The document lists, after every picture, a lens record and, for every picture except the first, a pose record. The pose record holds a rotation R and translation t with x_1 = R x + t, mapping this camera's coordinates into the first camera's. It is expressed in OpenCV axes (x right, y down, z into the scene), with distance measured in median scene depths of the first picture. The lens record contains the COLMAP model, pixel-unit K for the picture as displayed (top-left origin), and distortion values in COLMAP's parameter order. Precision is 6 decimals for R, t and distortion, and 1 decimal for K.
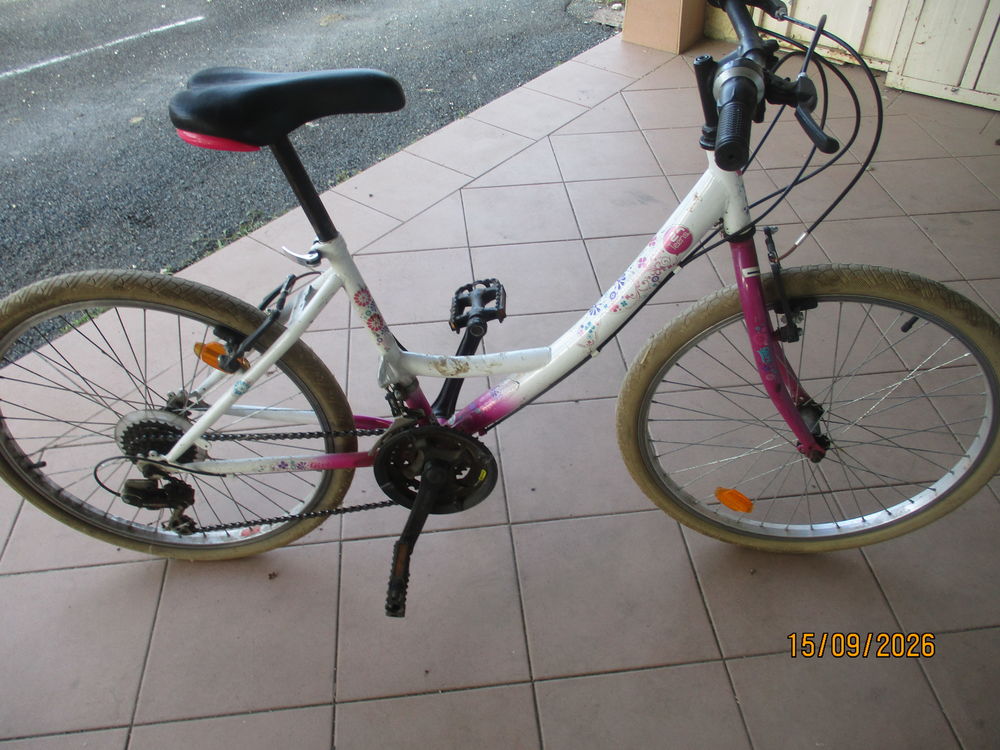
lens RADIAL K [[816.1, 0, 508.1], [0, 816.1, 374.6], [0, 0, 1]] dist [-0.032550, 0.007248]
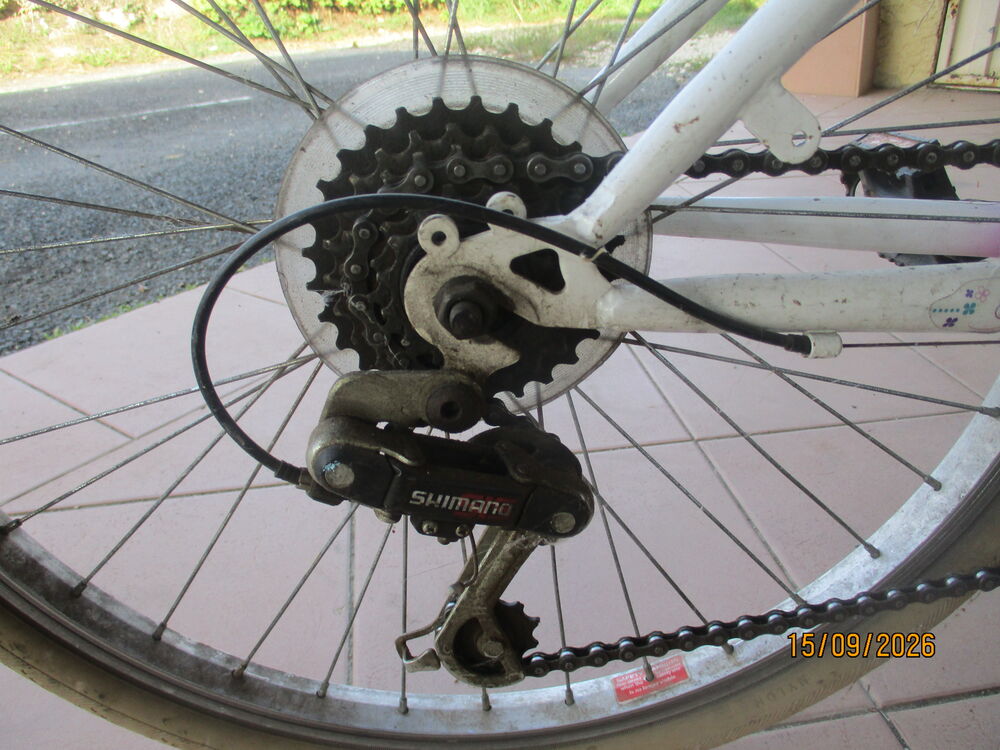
lens RADIAL K [[816.1, 0, 508.1], [0, 816.1, 374.6], [0, 0, 1]] dist [-0.032550, 0.007248]
pose [[0.999194, -0.024381, 0.031885, -0.384648], [0.032038, 0.962991, -0.267624, 0.167660], [-0.024180, 0.268430, 0.962996, 0.704616]]
